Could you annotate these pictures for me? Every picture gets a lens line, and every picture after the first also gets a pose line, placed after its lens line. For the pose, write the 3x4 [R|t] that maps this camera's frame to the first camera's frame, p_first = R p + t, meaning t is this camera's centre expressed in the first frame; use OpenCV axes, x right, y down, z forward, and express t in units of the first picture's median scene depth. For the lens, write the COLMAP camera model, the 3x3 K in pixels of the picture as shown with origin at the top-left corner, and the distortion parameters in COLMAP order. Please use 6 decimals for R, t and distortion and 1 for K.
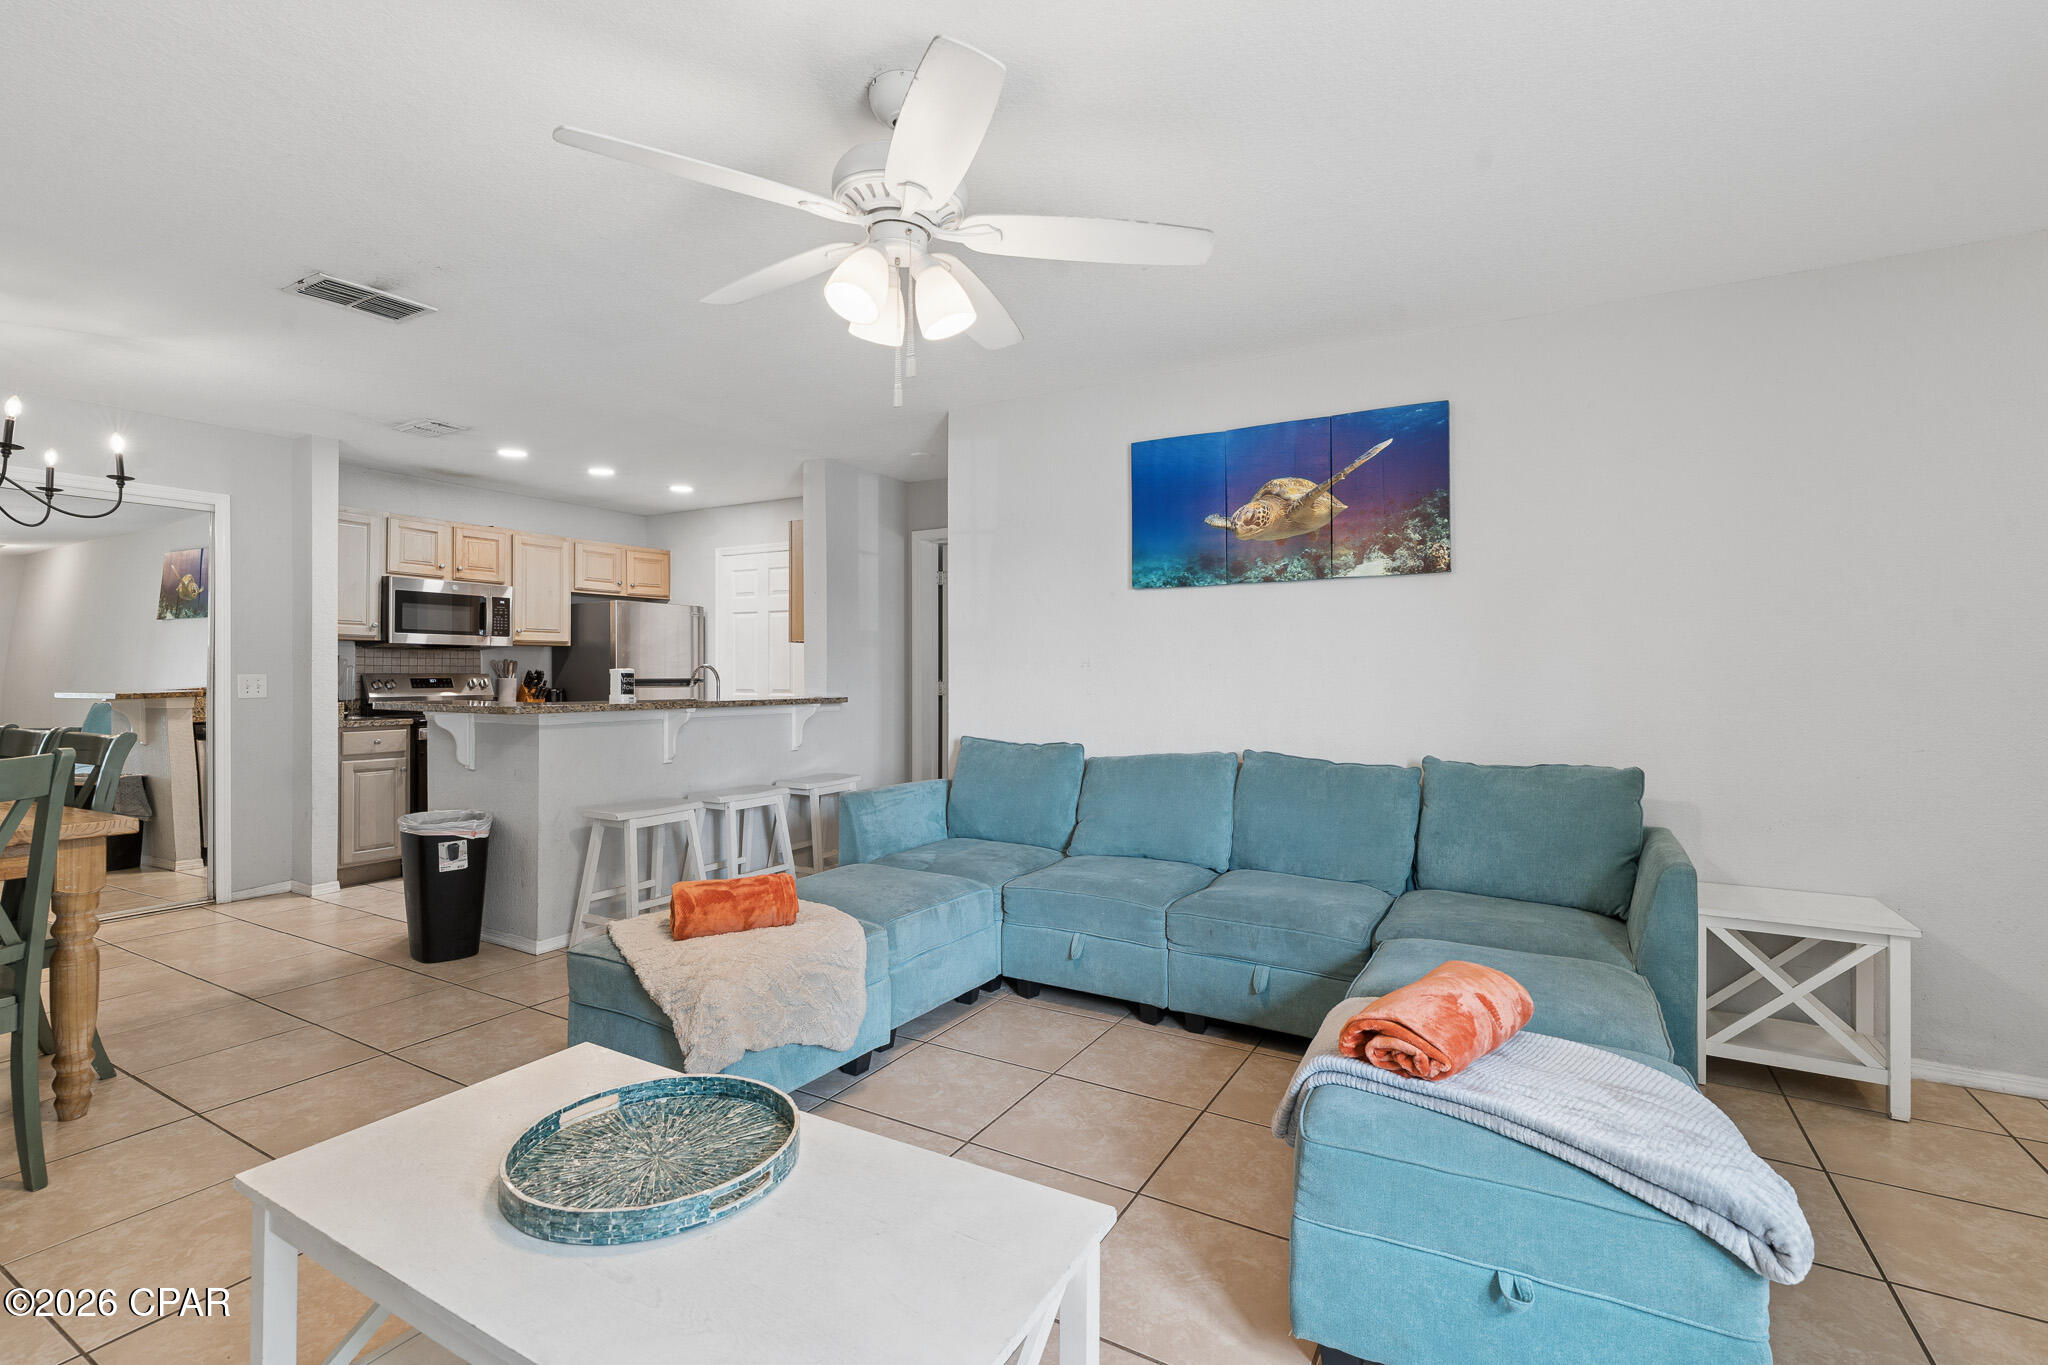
lens RADIAL K [[920.3, 0, 1020.1], [0, 920.3, 666.4], [0, 0, 1]] dist [-0.007579, 0.002689]
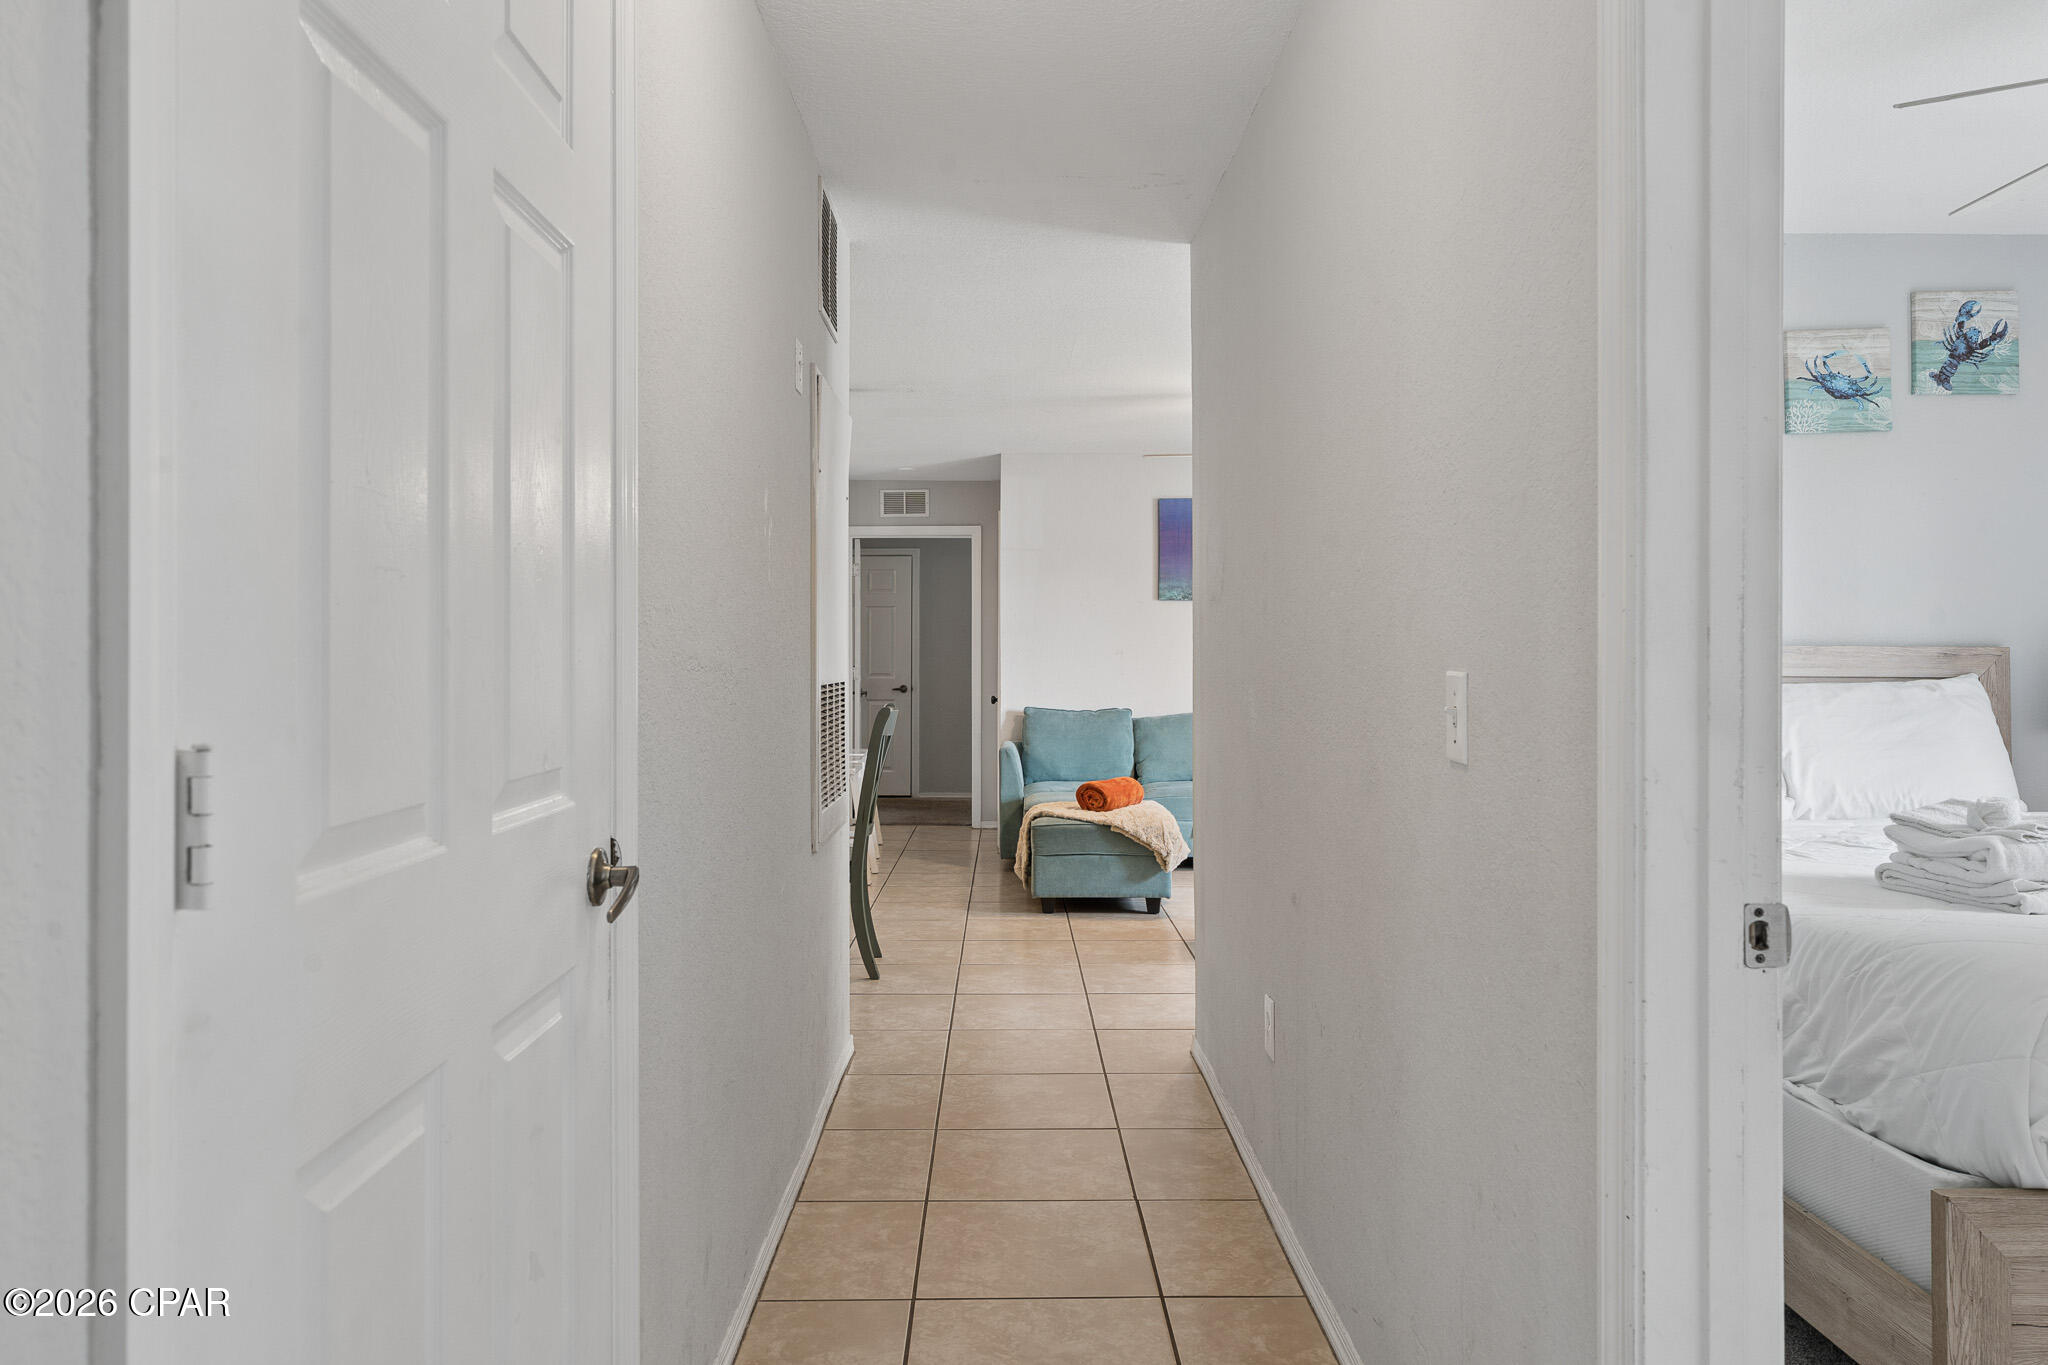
lens RADIAL K [[1365.3, 0, 1028.0], [0, 1365.3, 644.7], [0, 0, 1]] dist [-0.000530, 0.003907]
pose [[0.859913, 0.004127, 0.510424, -0.828820], [-0.002029, 0.999987, -0.004668, -0.003009], [-0.510437, 0.002978, 0.859910, -0.526165]]
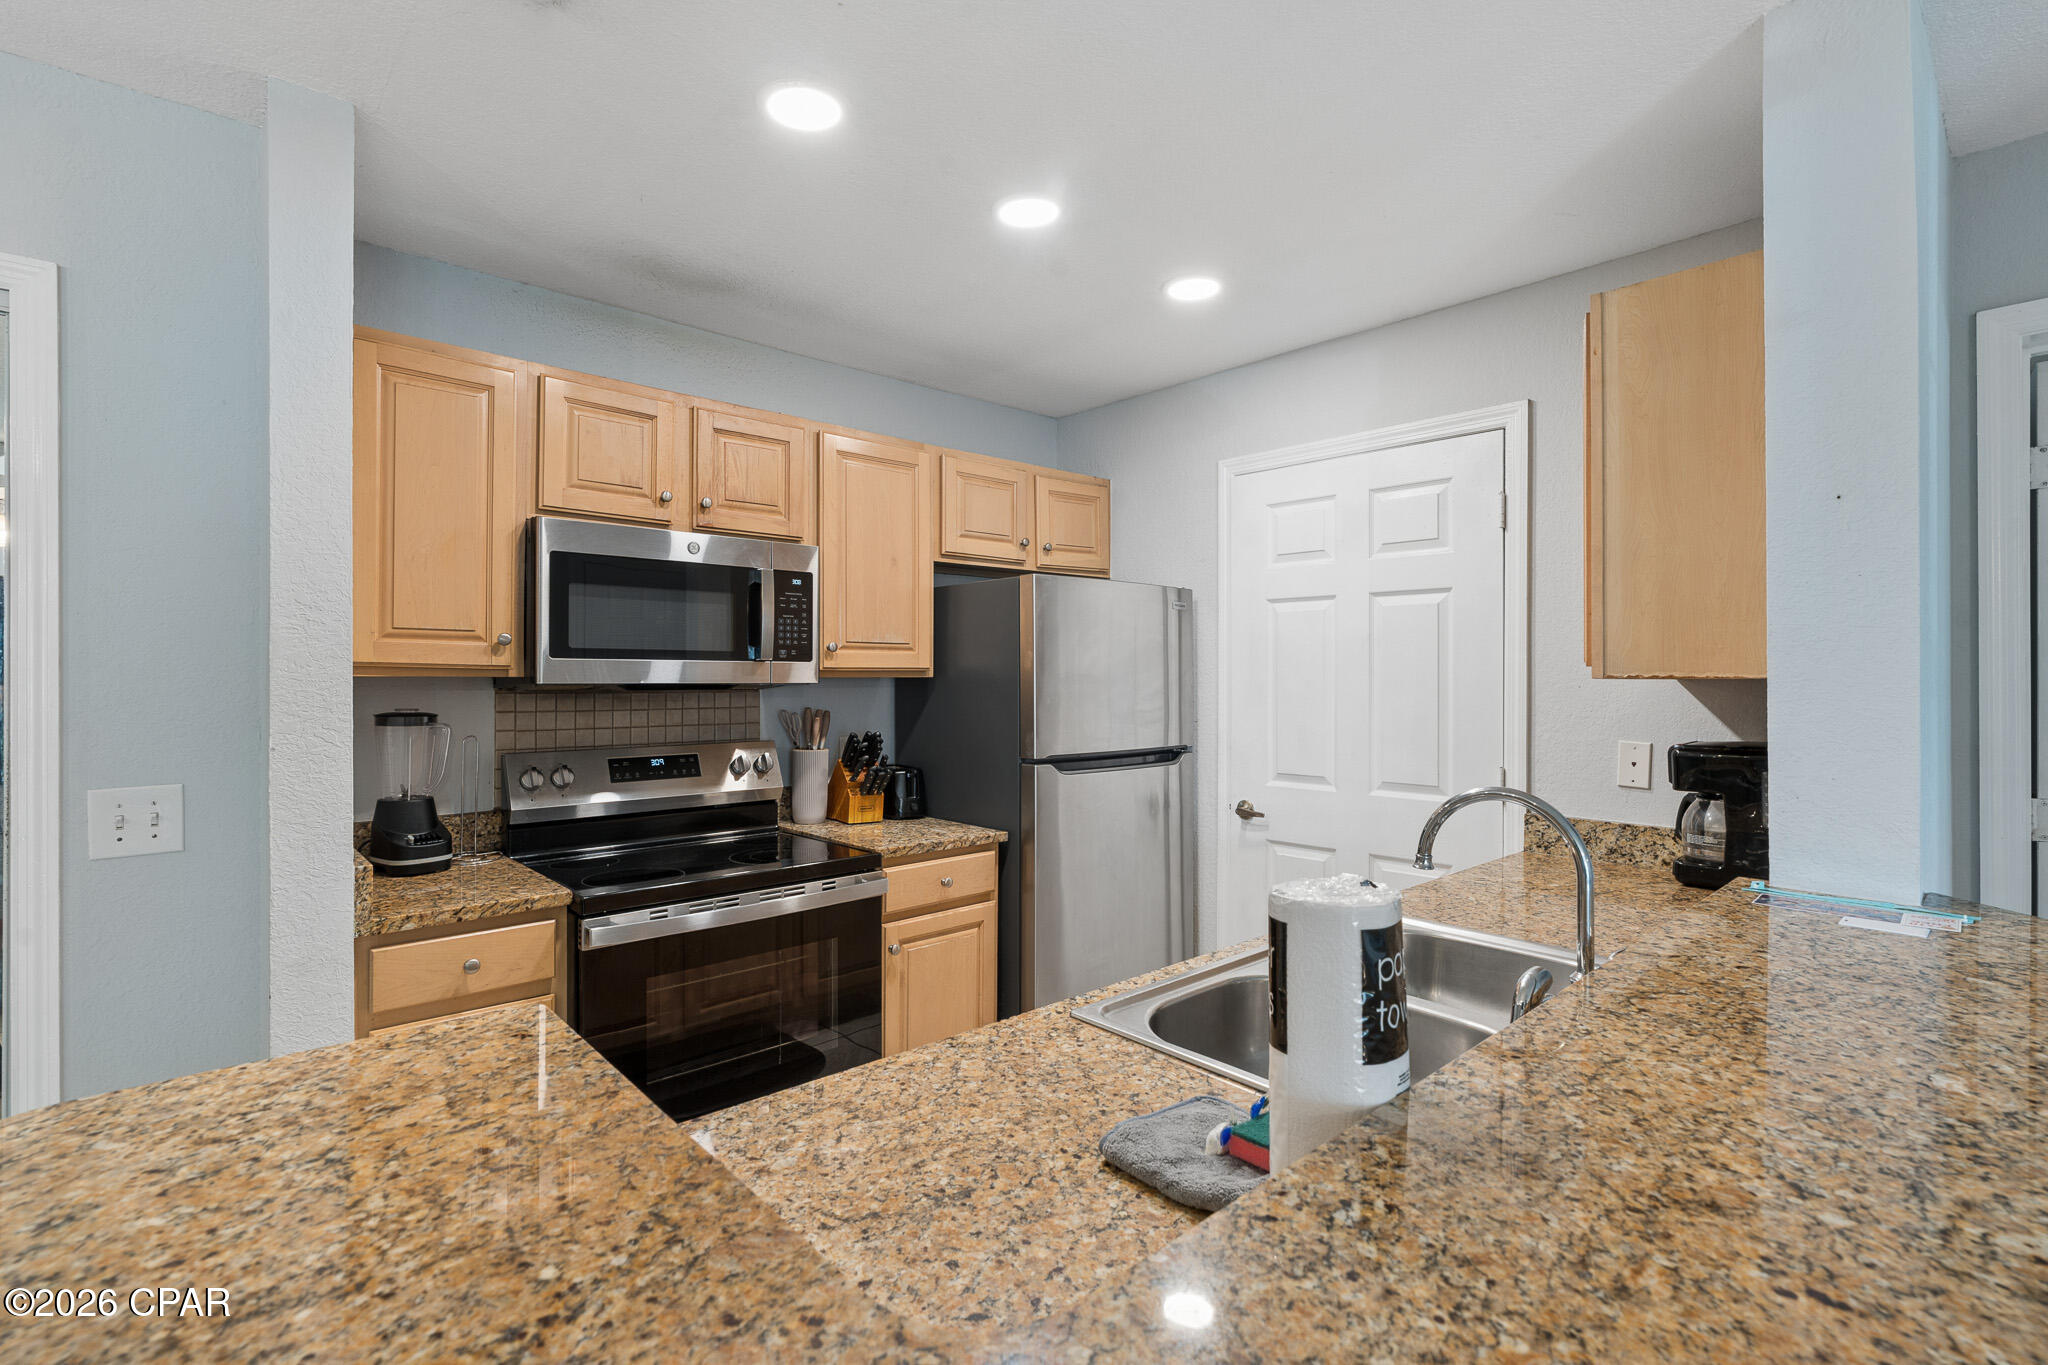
lens RADIAL K [[920.3, 0, 1014.9], [0, 920.3, 672.4], [0, 0, 1]] dist [-0.007579, 0.002689]
pose [[0.948401, 0.000321, -0.317075, -0.366095], [0.000566, 0.999996, 0.002705, -0.031741], [0.317074, -0.002745, 0.948397, 0.691709]]
